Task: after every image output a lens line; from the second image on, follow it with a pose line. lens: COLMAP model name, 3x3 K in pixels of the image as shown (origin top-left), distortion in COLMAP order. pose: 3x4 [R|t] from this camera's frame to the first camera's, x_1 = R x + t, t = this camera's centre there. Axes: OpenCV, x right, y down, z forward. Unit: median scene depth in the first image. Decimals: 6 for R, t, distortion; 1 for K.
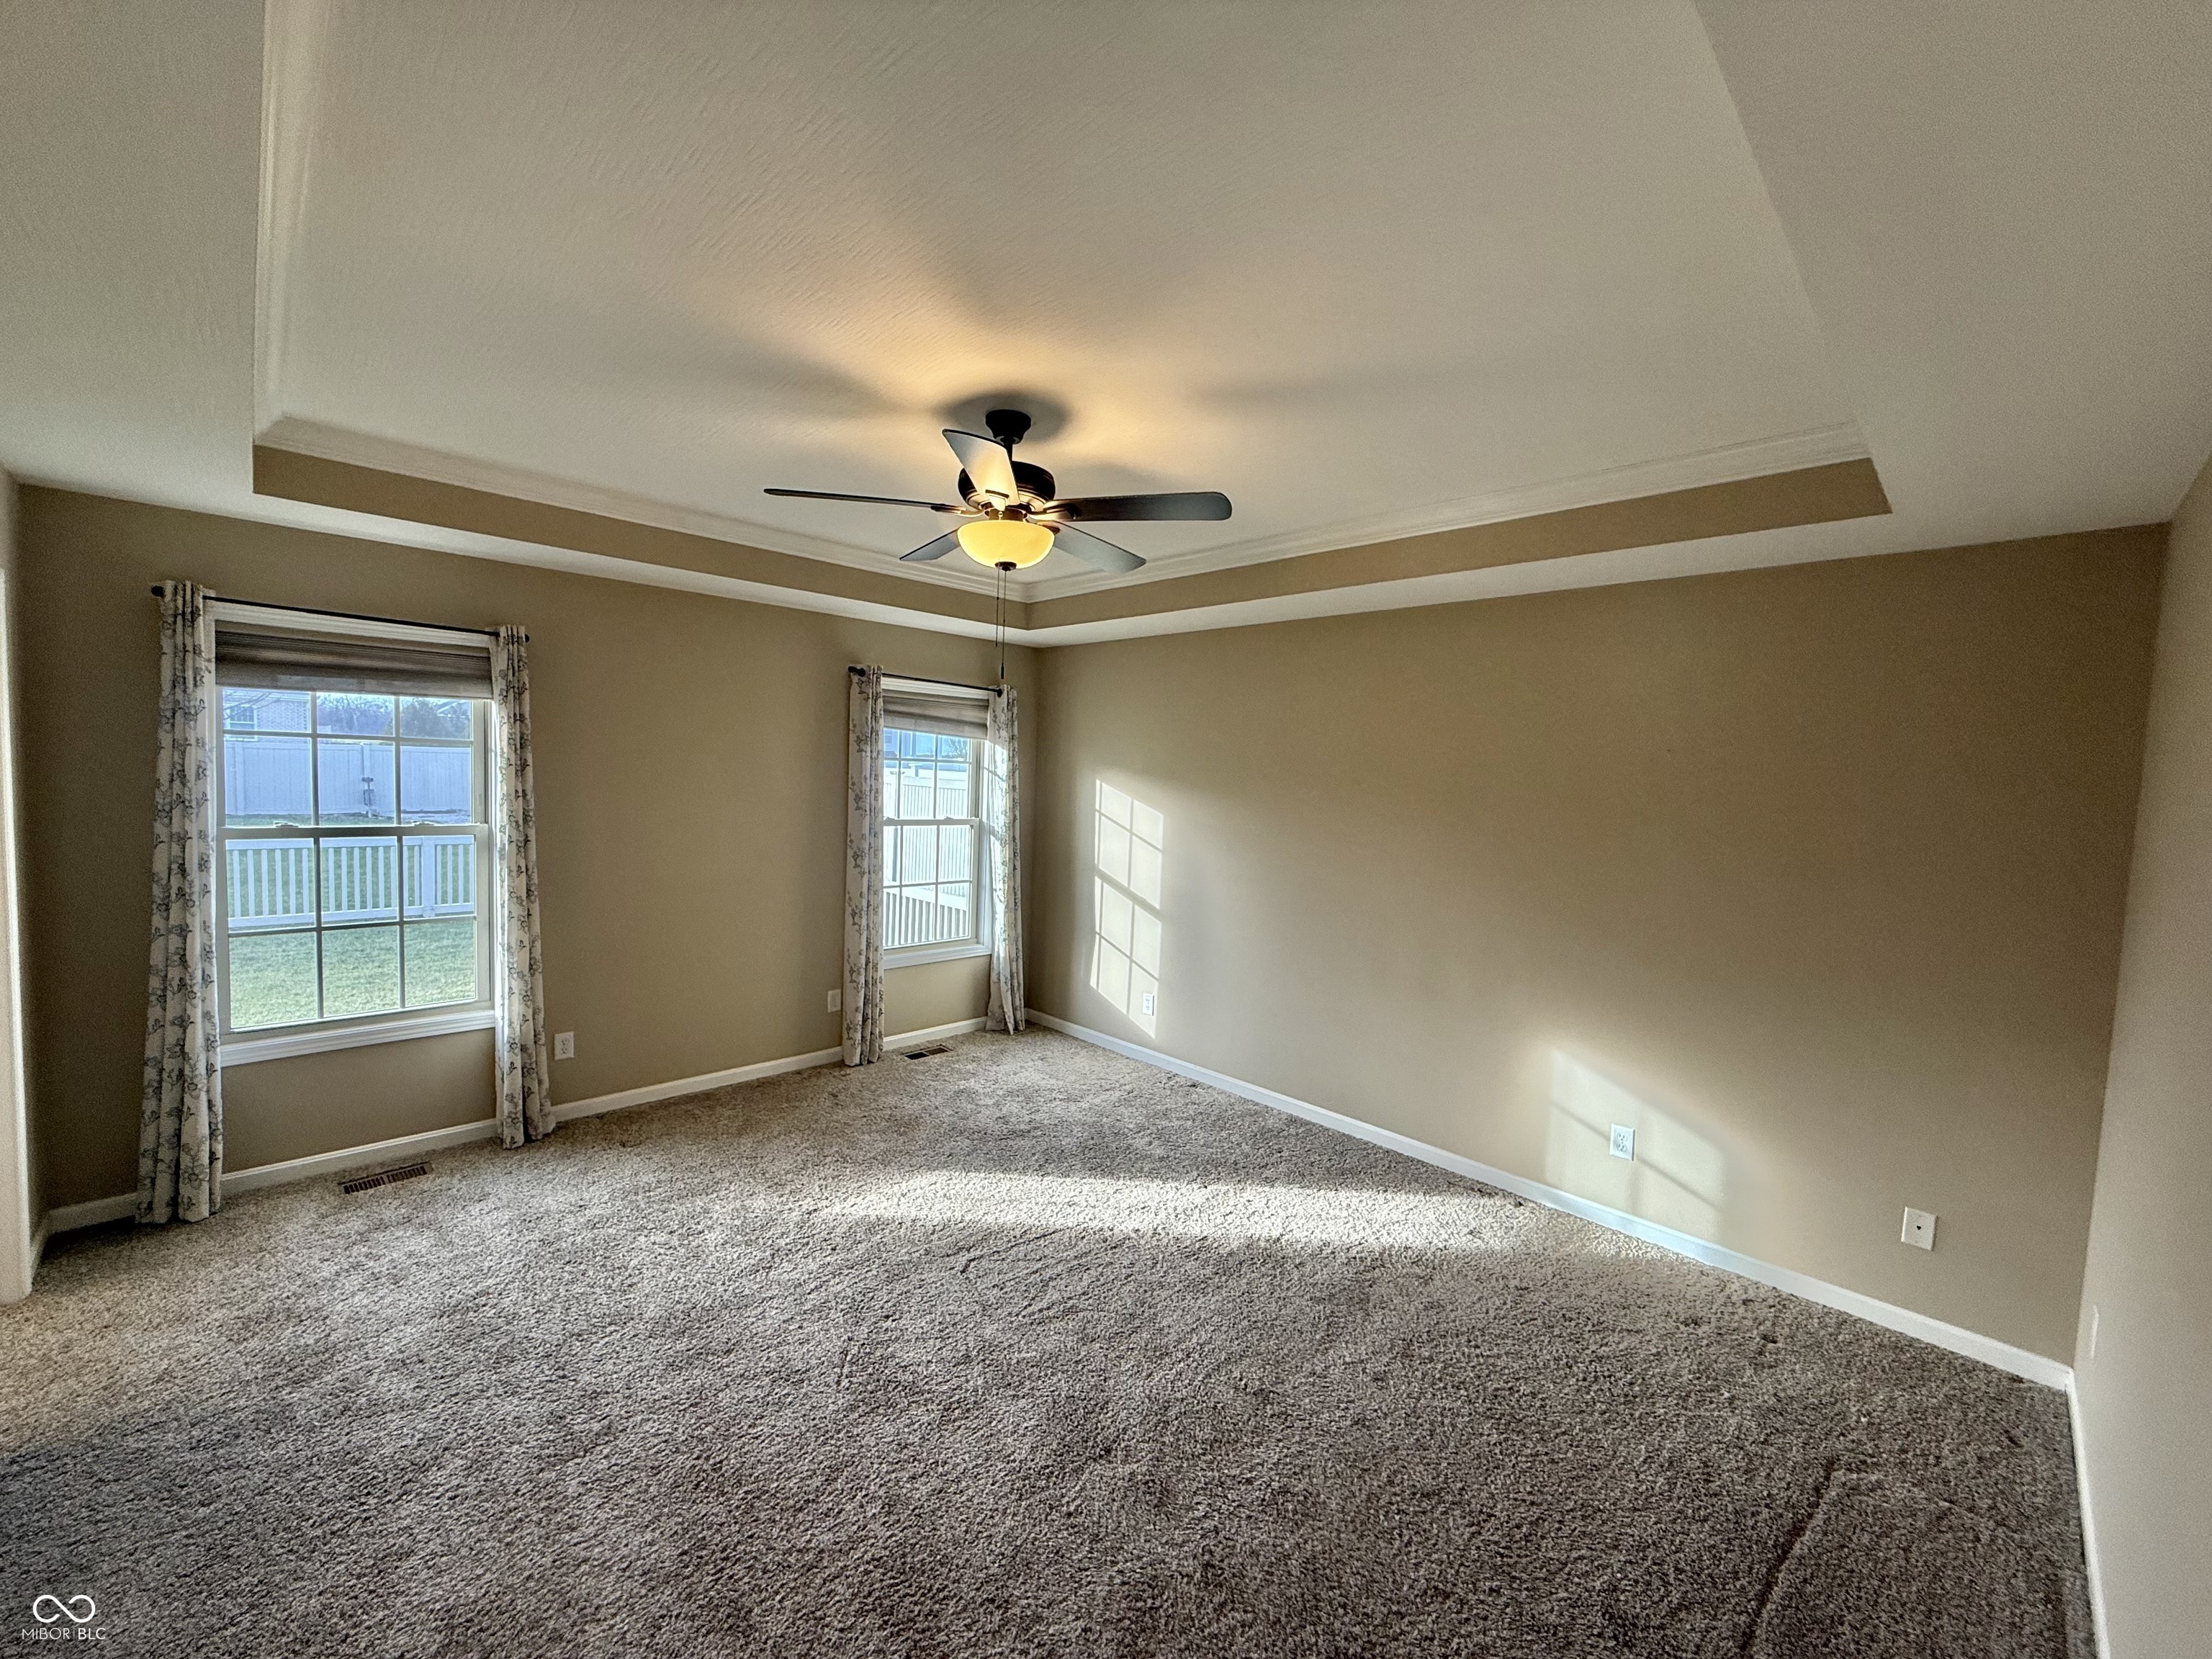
lens RADIAL K [[885.4, 0, 1093.4], [0, 885.4, 826.5], [0, 0, 1]] dist [0.016068, -0.000041]
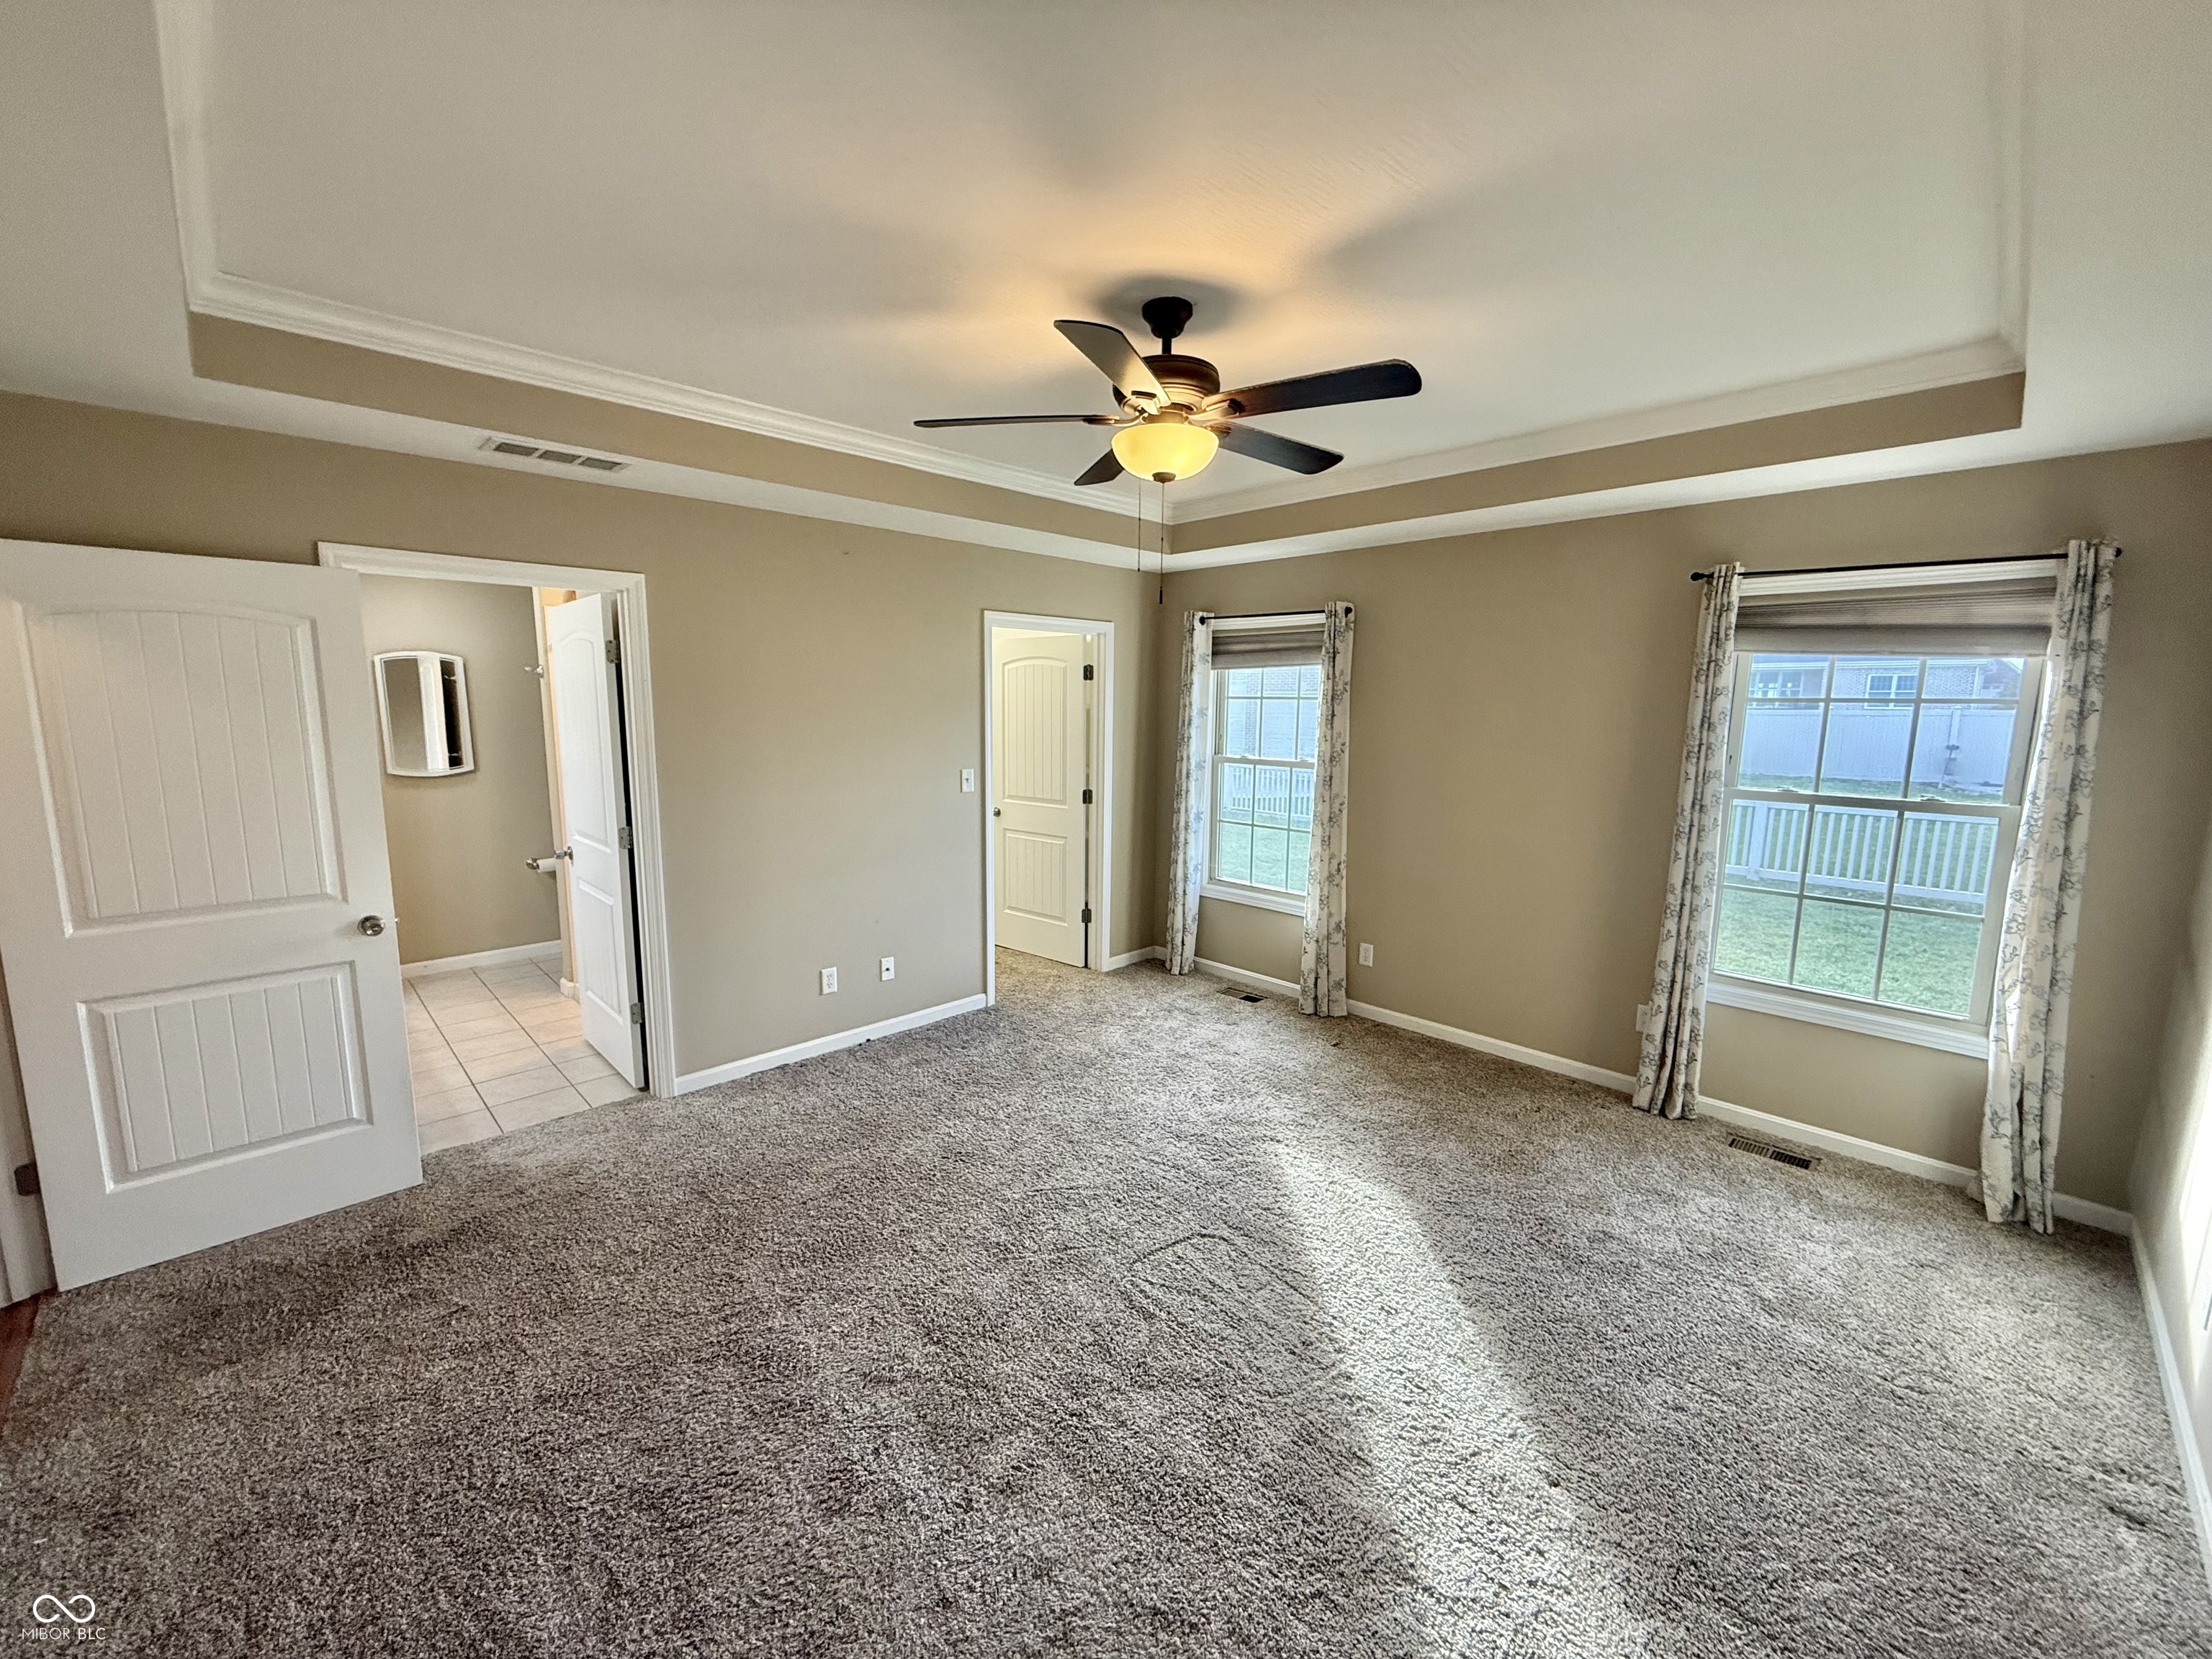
lens RADIAL K [[876.5, 0, 1106.0], [0, 876.5, 829.5], [0, 0, 1]] dist [-0.000613, -0.000050]
pose [[0.016278, 0.106770, -0.994150, 0.536570], [-0.073815, 0.991697, 0.105298, -0.015081], [0.997139, 0.071669, 0.024025, 0.615961]]
